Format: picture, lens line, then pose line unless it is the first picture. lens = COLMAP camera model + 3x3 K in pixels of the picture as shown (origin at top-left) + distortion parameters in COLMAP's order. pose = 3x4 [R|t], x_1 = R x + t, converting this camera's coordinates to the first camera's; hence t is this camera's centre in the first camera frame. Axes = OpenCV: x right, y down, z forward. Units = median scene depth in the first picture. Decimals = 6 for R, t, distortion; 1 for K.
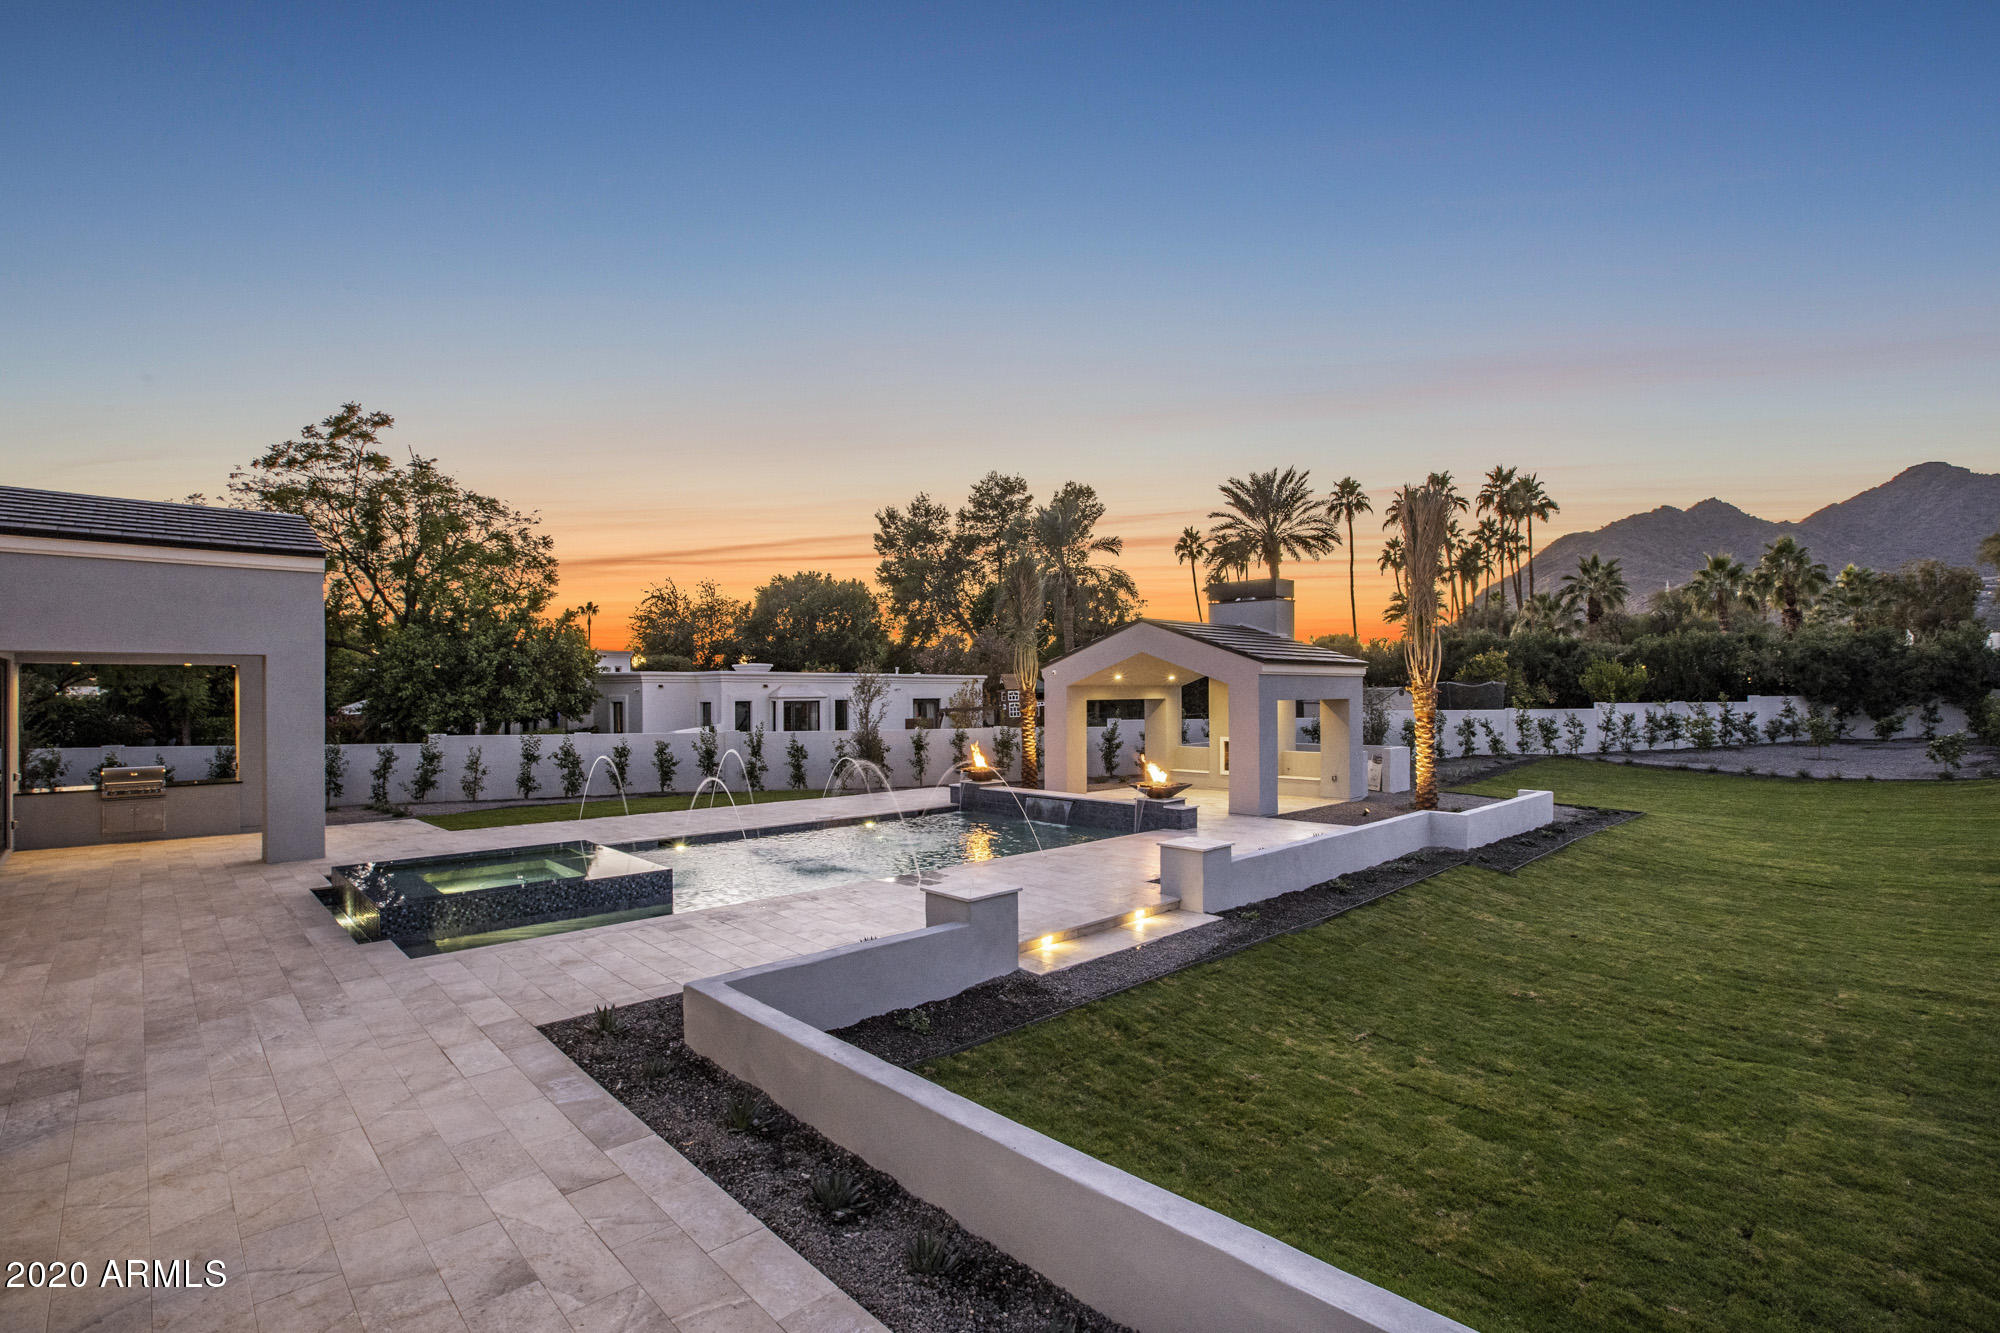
lens RADIAL K [[933.0, 0, 1002.1], [0, 933.0, 691.1], [0, 0, 1]] dist [-0.041270, 0.011310]
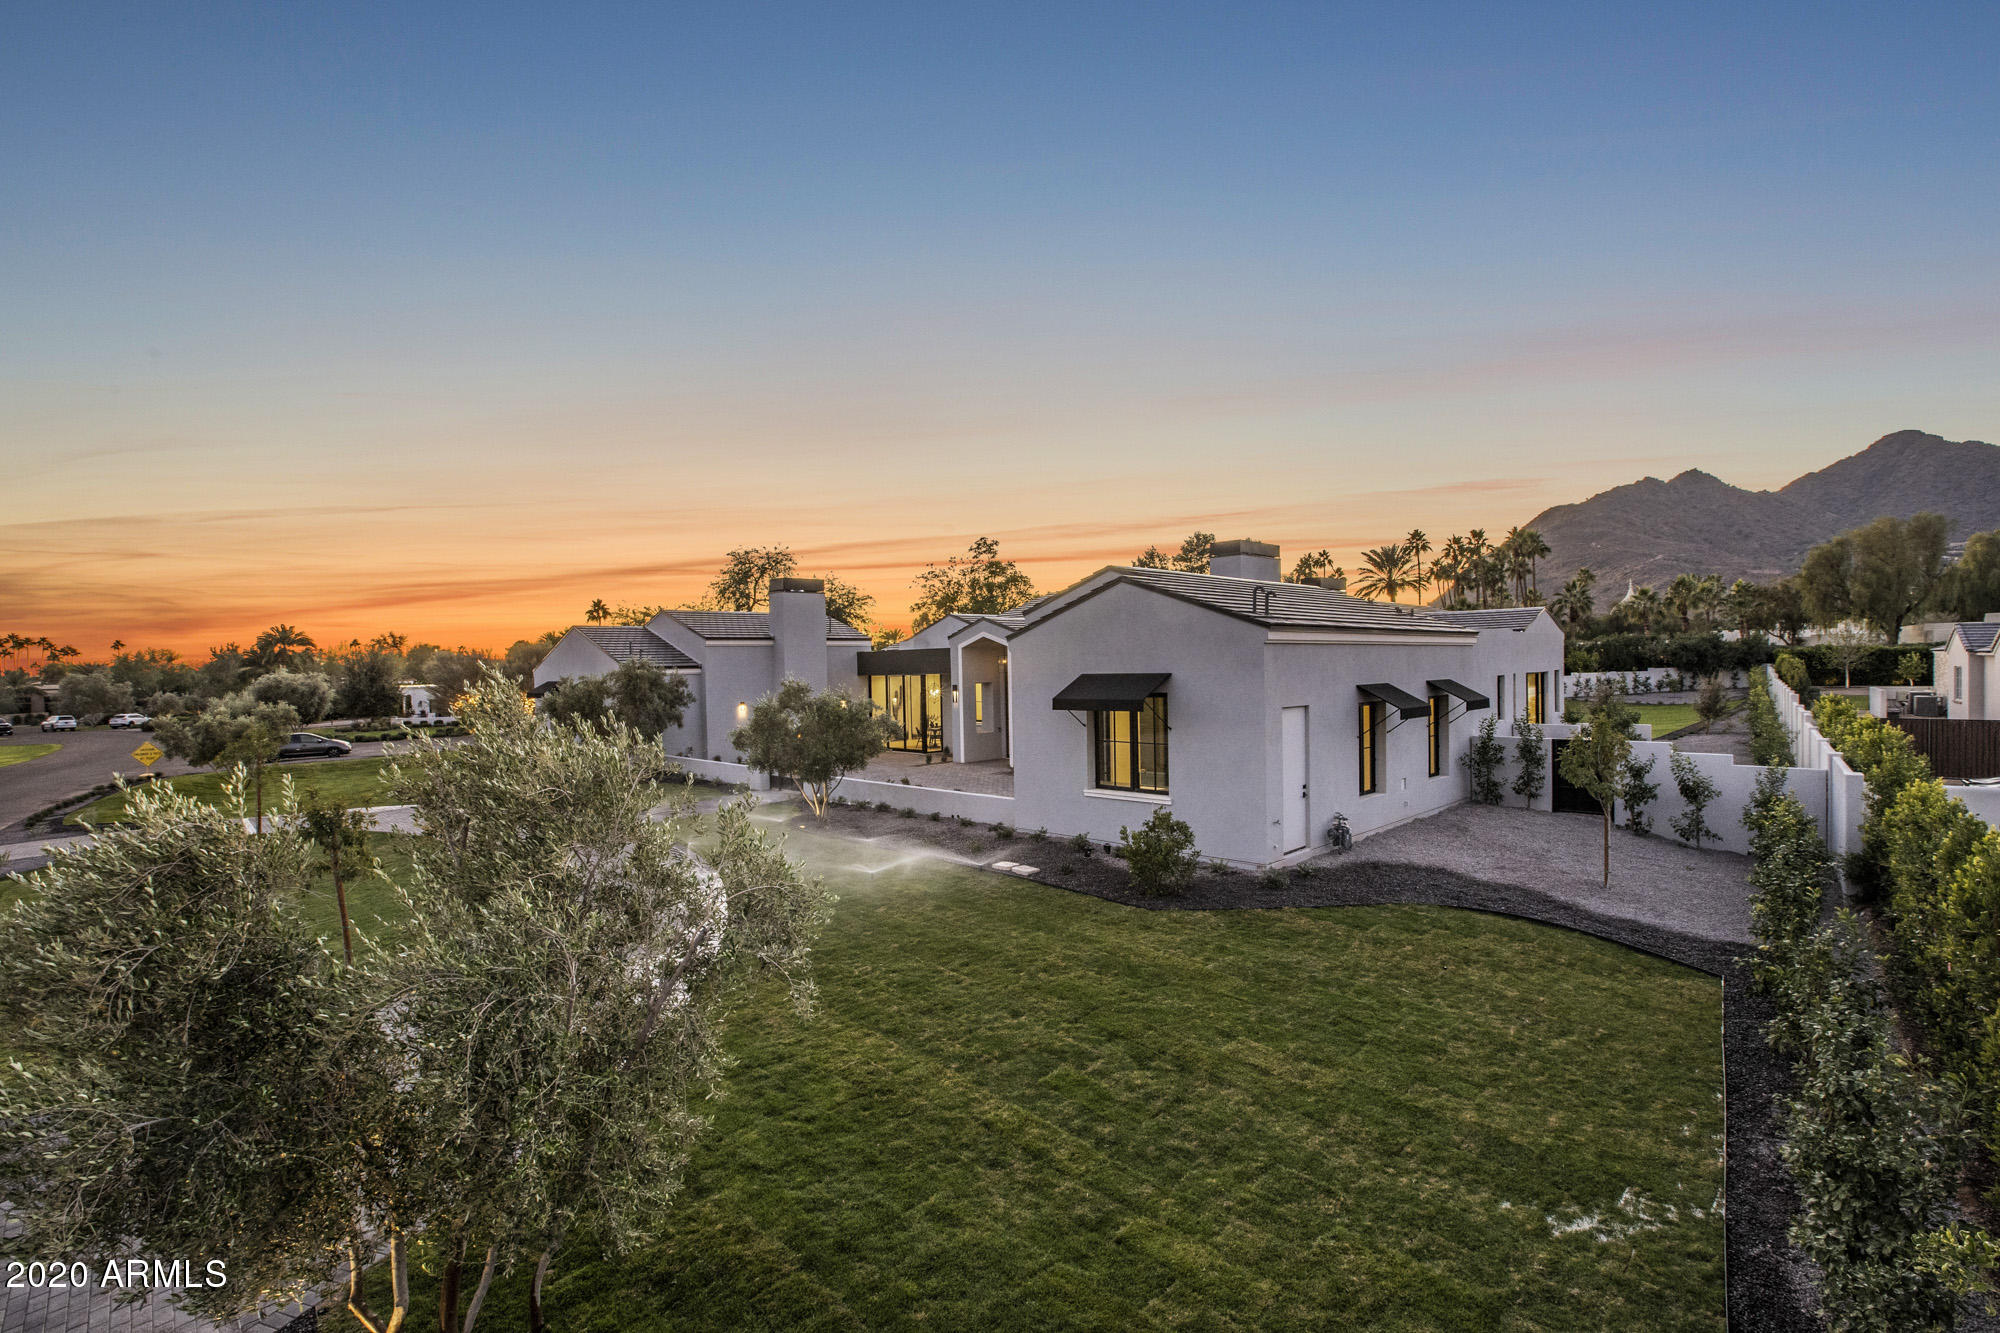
lens RADIAL K [[927.2, 0, 1005.3], [0, 927.2, 675.1], [0, 0, 1]] dist [-0.040205, 0.011777]
pose [[0.999848, -0.014124, 0.010193, -0.467200], [0.014015, 0.999845, 0.010698, -0.015786], [-0.010342, -0.010553, 0.999891, -0.749514]]
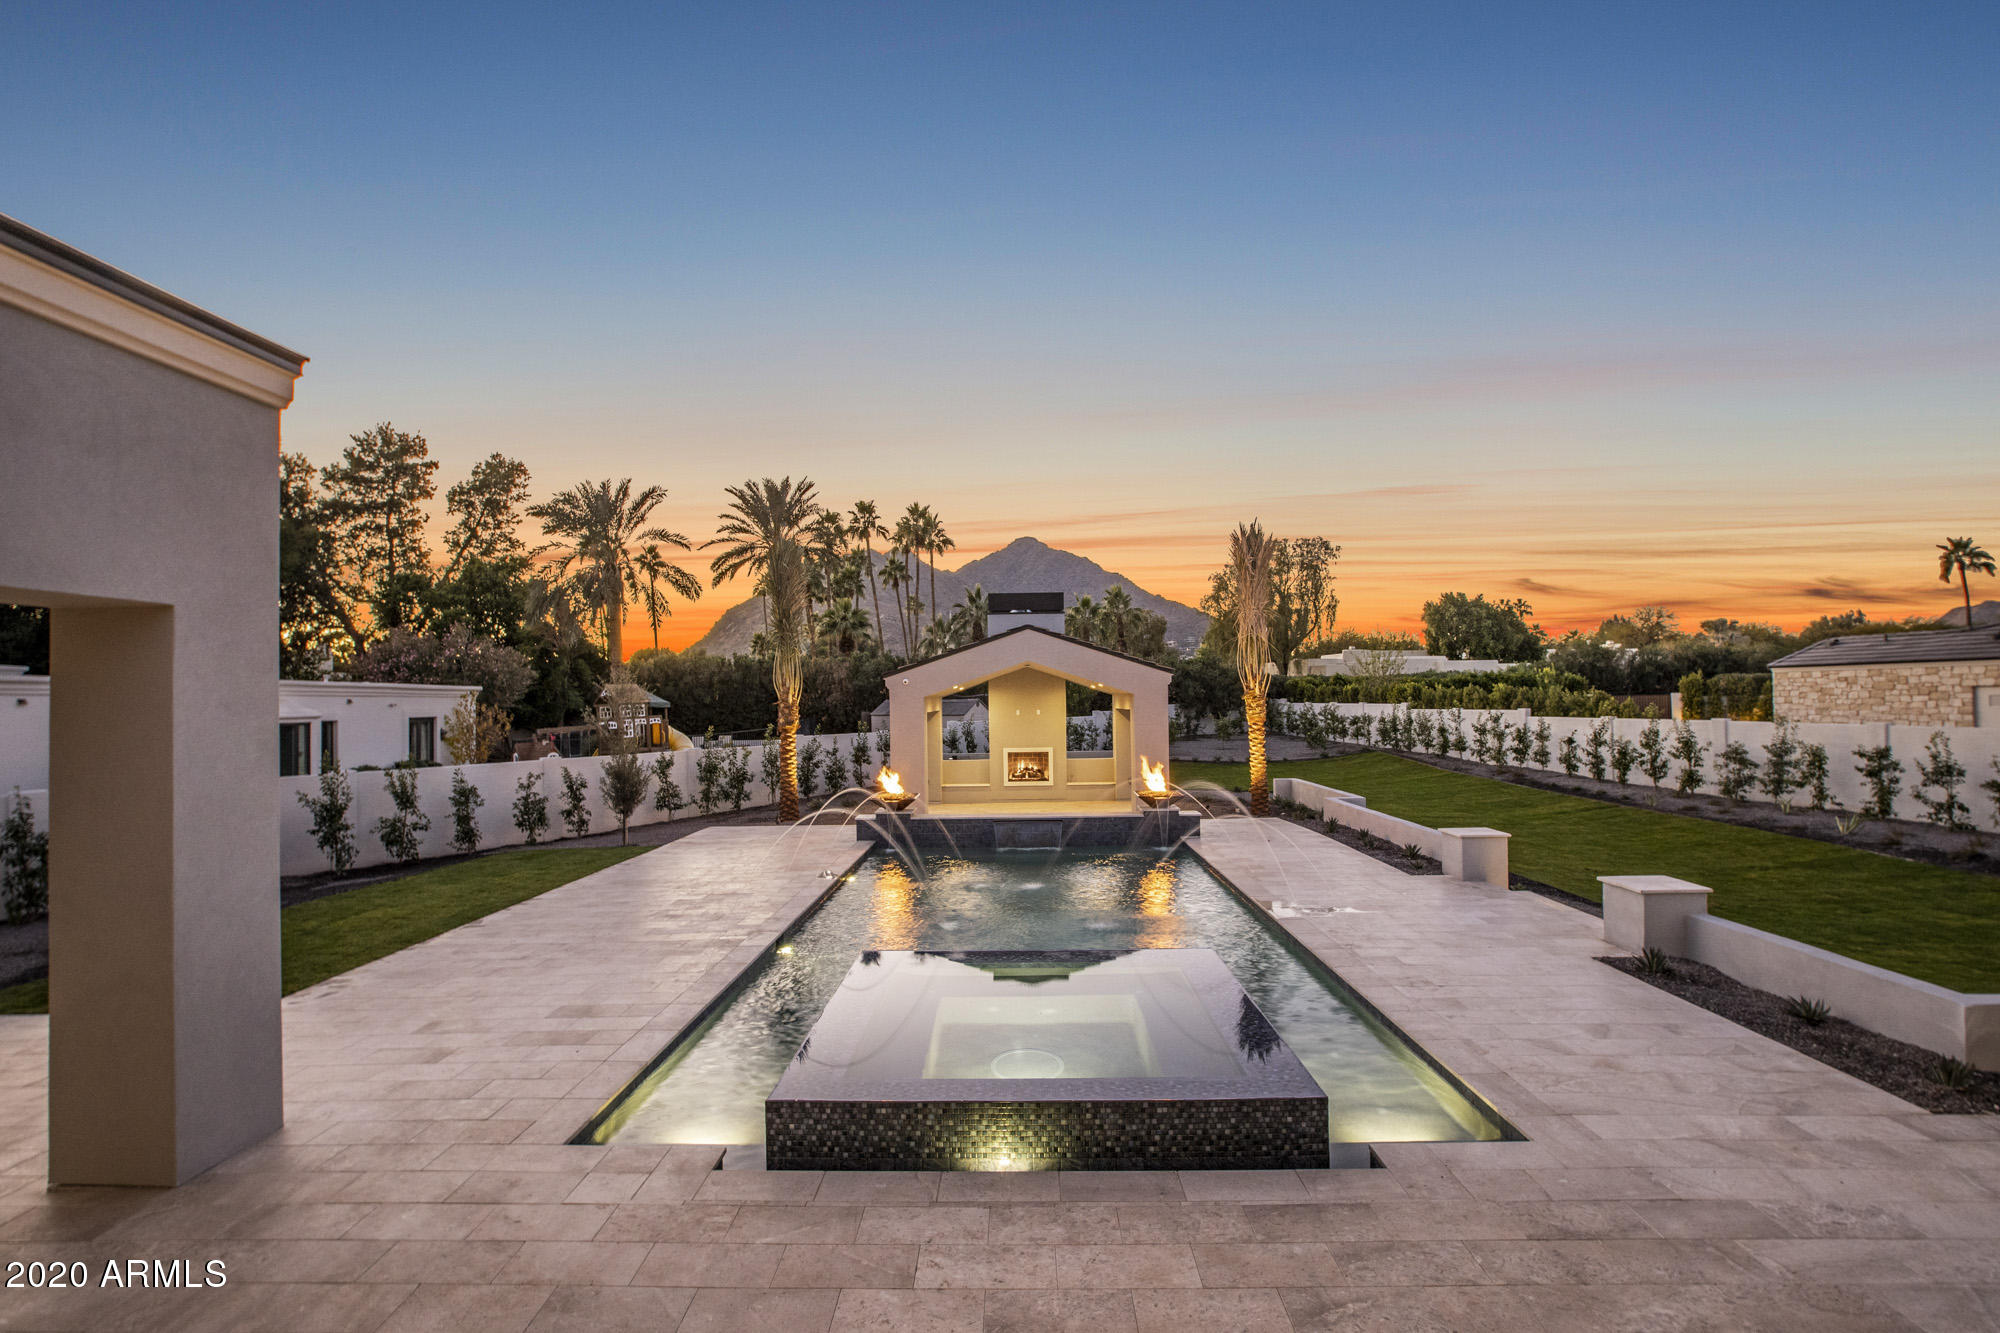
lens RADIAL K [[927.2, 0, 1005.3], [0, 927.2, 675.1], [0, 0, 1]] dist [-0.040205, 0.011777]
pose [[0.714695, 0.012030, 0.699332, -0.220580], [0.009416, 0.999596, -0.026818, -0.000935], [-0.699373, 0.025752, 0.714293, 0.134082]]
